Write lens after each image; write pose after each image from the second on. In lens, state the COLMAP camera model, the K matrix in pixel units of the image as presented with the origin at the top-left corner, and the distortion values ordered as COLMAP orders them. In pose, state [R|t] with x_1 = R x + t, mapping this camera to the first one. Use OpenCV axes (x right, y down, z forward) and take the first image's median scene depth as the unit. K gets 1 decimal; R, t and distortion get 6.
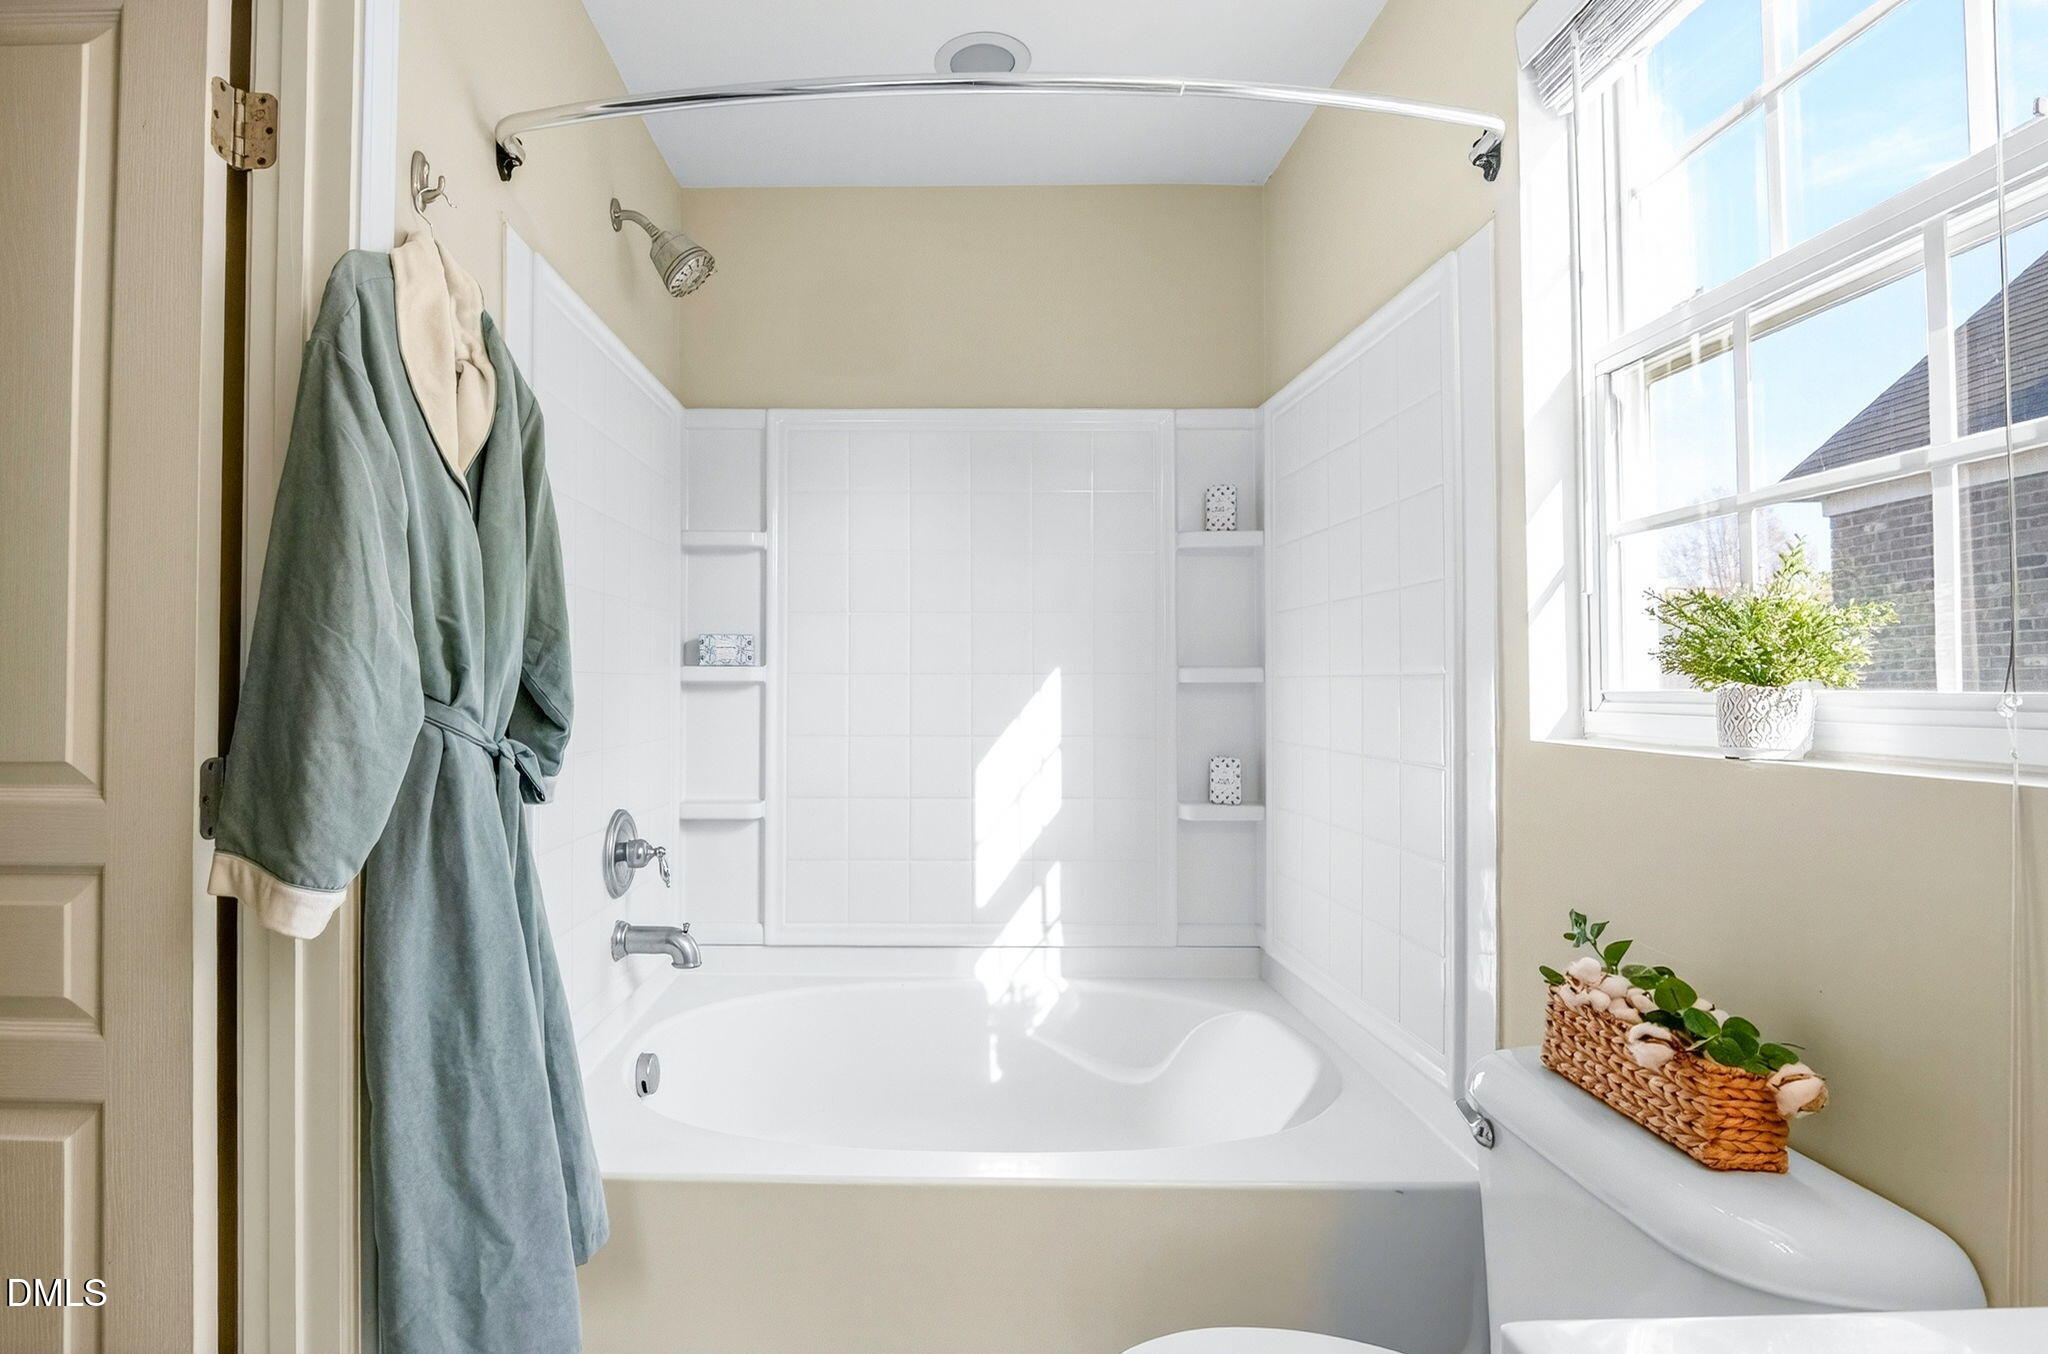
lens RADIAL K [[875.2, 0, 1020.8], [0, 875.2, 668.0], [0, 0, 1]] dist [-0.019557, -0.001624]
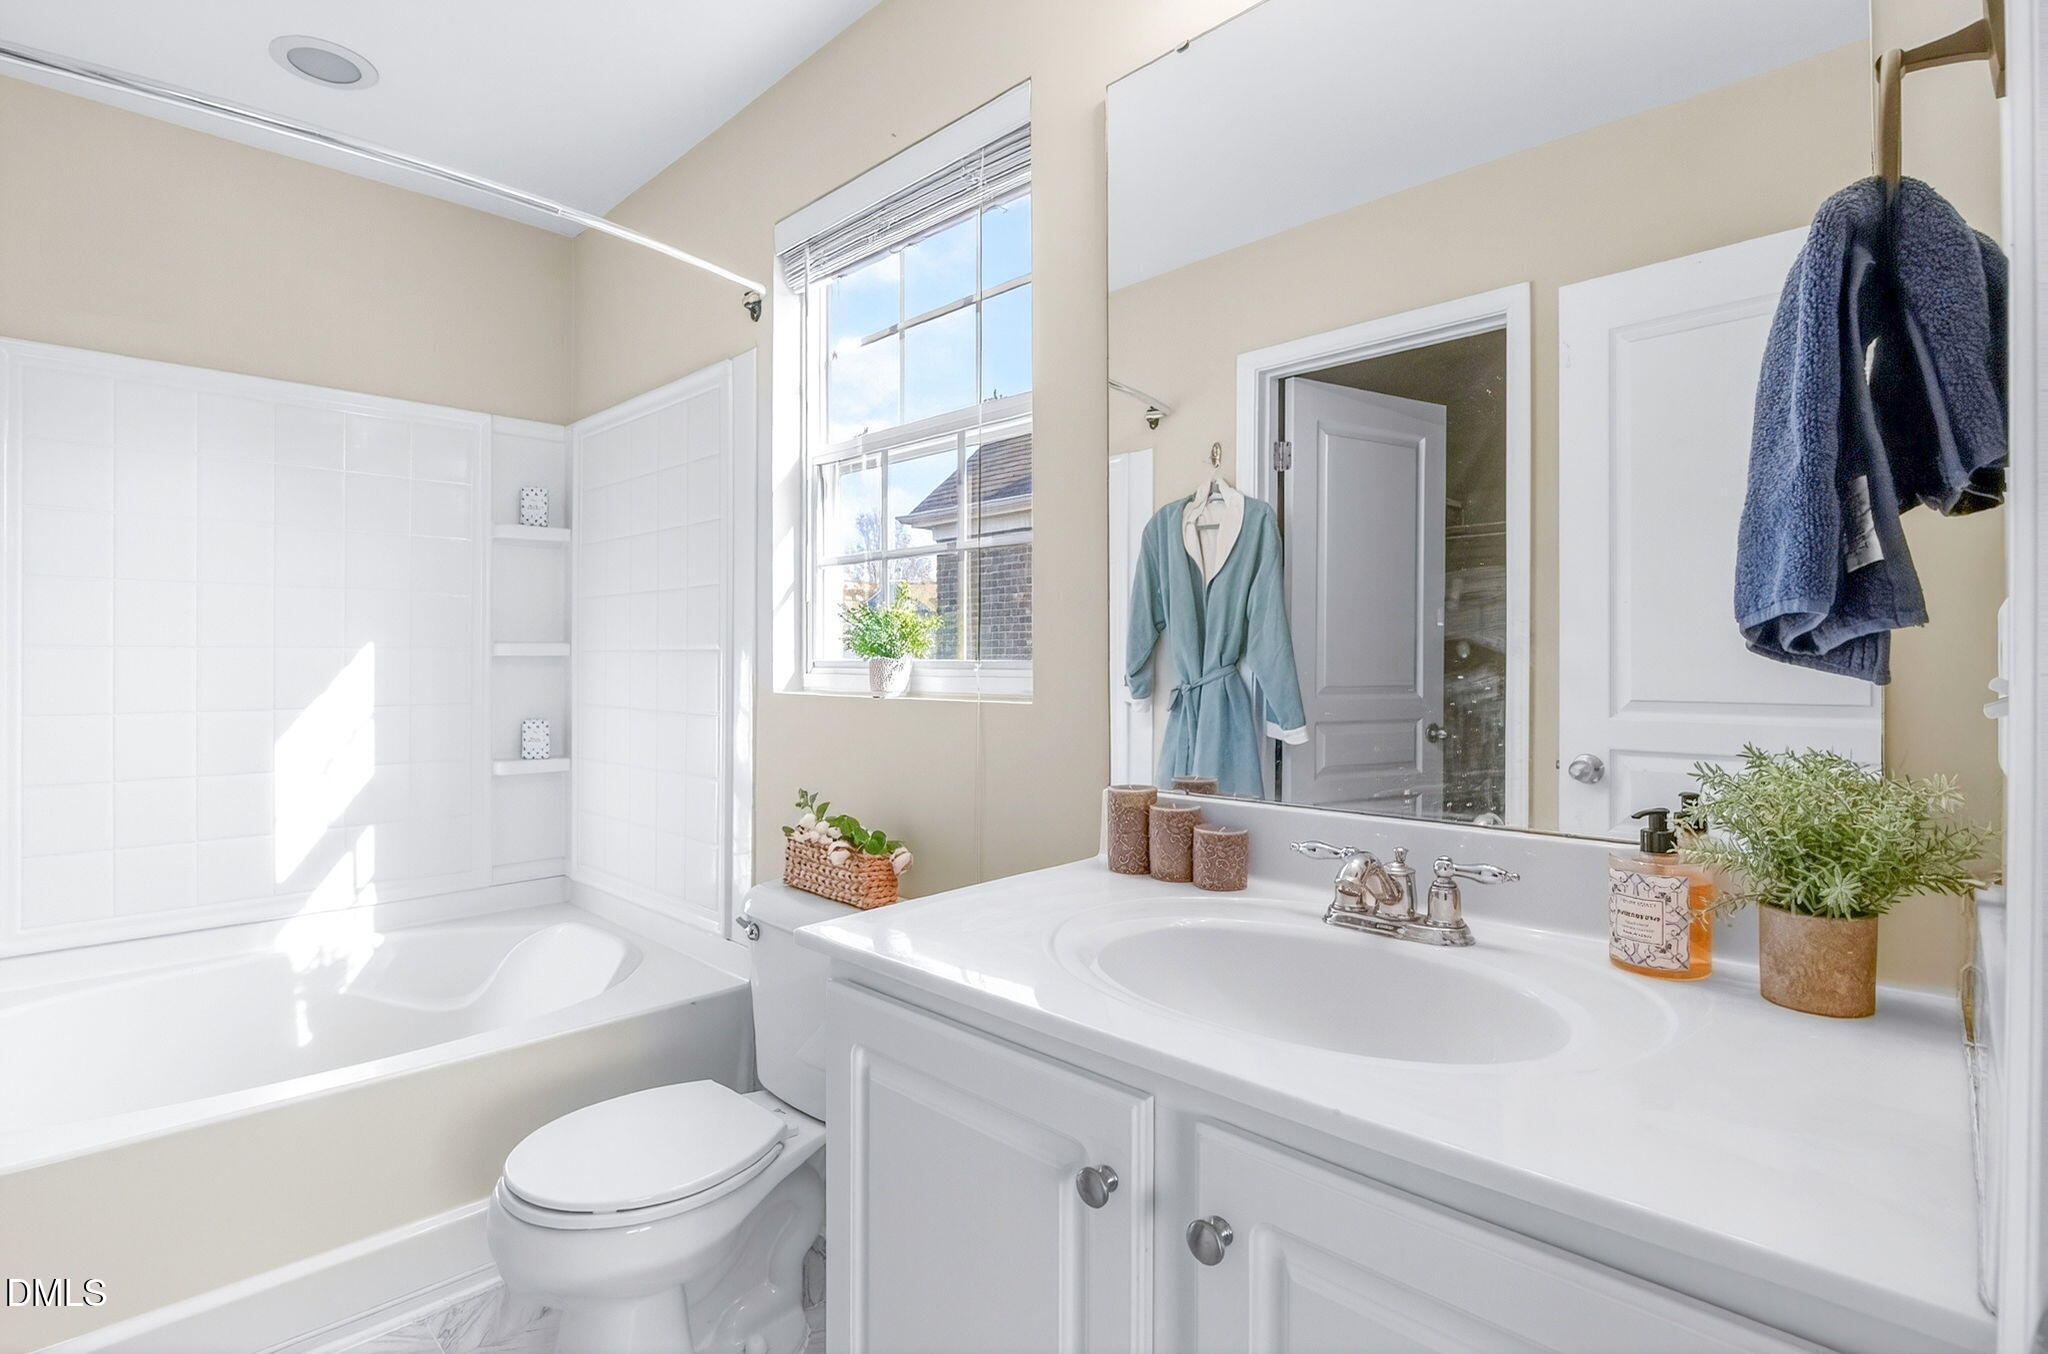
lens RADIAL K [[974.1, 0, 1021.8], [0, 974.1, 661.0], [0, 0, 1]] dist [0.001031, 0.000149]
pose [[0.682649, -0.003438, 0.730738, -0.391720], [-0.013022, 0.999773, 0.016869, -0.009204], [-0.730630, -0.021031, 0.682449, -0.522979]]
